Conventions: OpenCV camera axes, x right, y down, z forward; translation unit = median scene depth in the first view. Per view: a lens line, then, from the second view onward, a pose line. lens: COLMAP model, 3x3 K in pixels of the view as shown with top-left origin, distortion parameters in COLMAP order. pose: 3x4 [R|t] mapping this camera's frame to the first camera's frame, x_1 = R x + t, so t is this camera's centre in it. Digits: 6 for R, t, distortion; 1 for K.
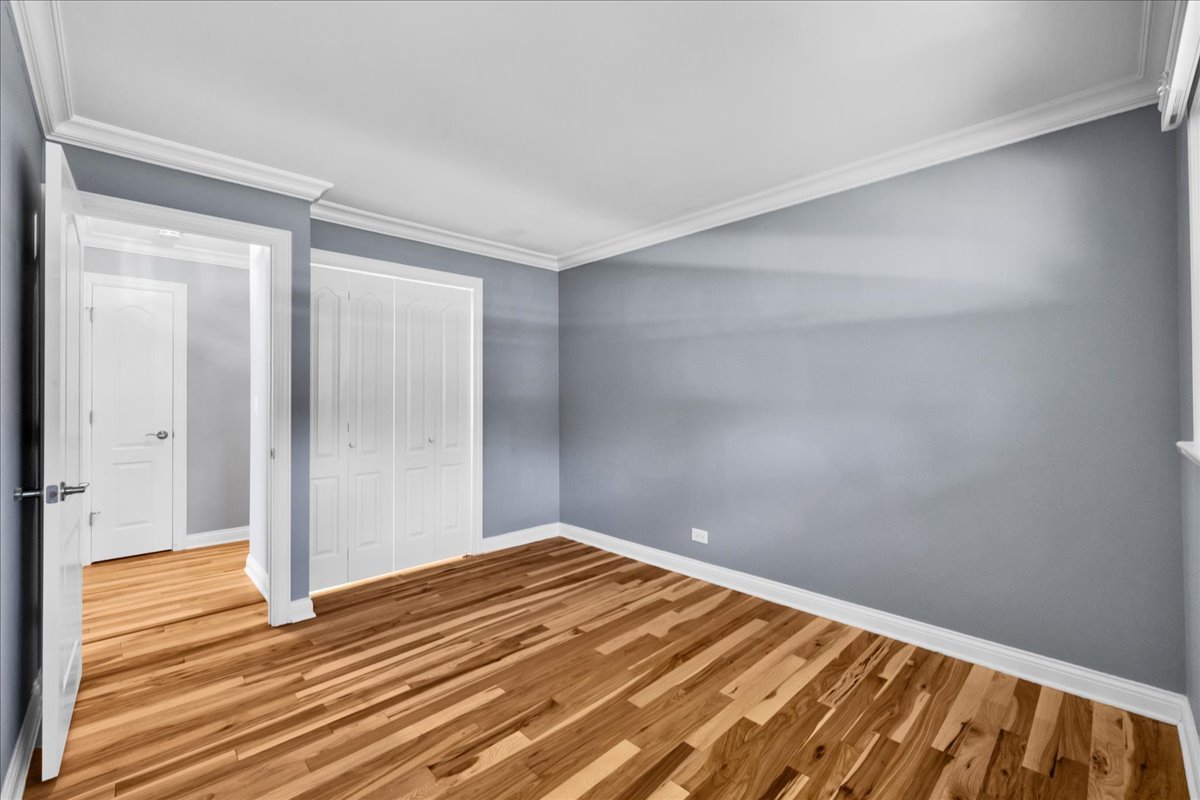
lens RADIAL K [[497.8, 0, 593.1], [0, 497.8, 394.1], [0, 0, 1]] dist [-0.003572, 0.000813]
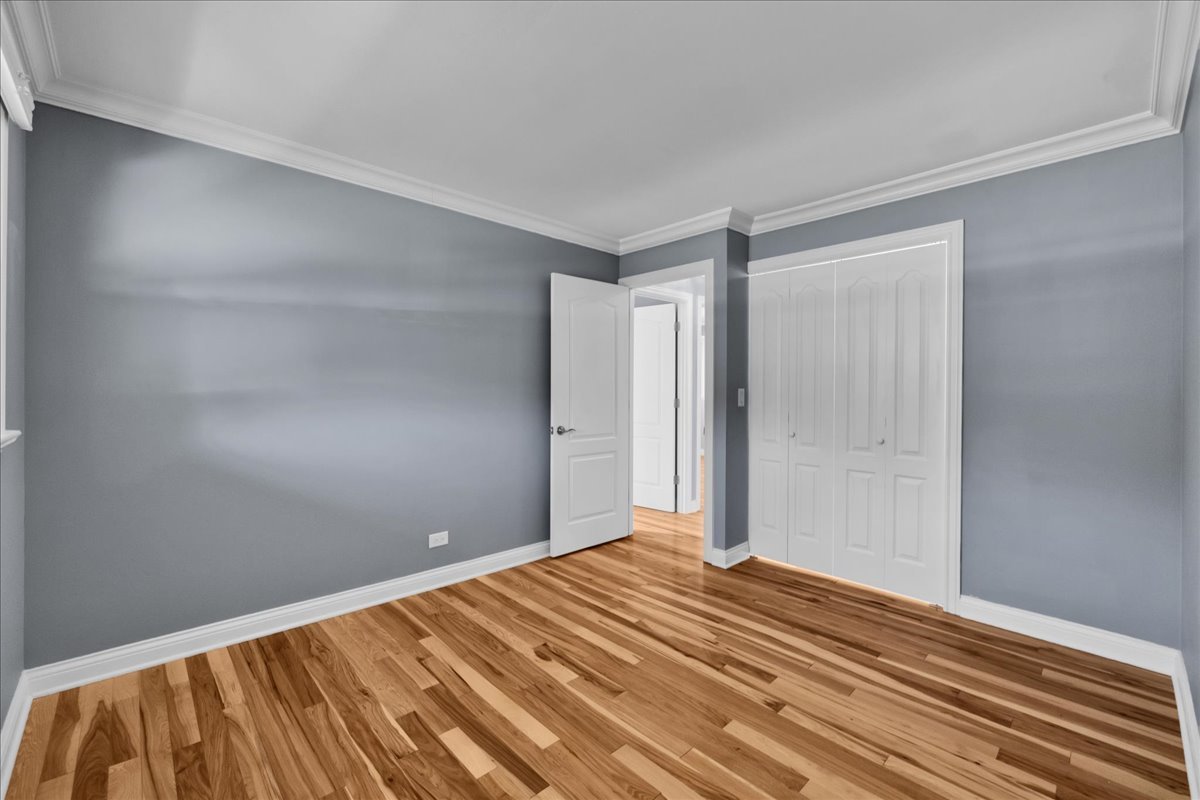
lens RADIAL K [[497.8, 0, 592.8], [0, 497.8, 393.3], [0, 0, 1]] dist [-0.003572, 0.000813]
pose [[-0.005005, 0.014468, -0.999883, 0.624658], [-0.001499, 0.999894, 0.014476, 0.000796], [0.999986, 0.001571, -0.004983, 0.647793]]
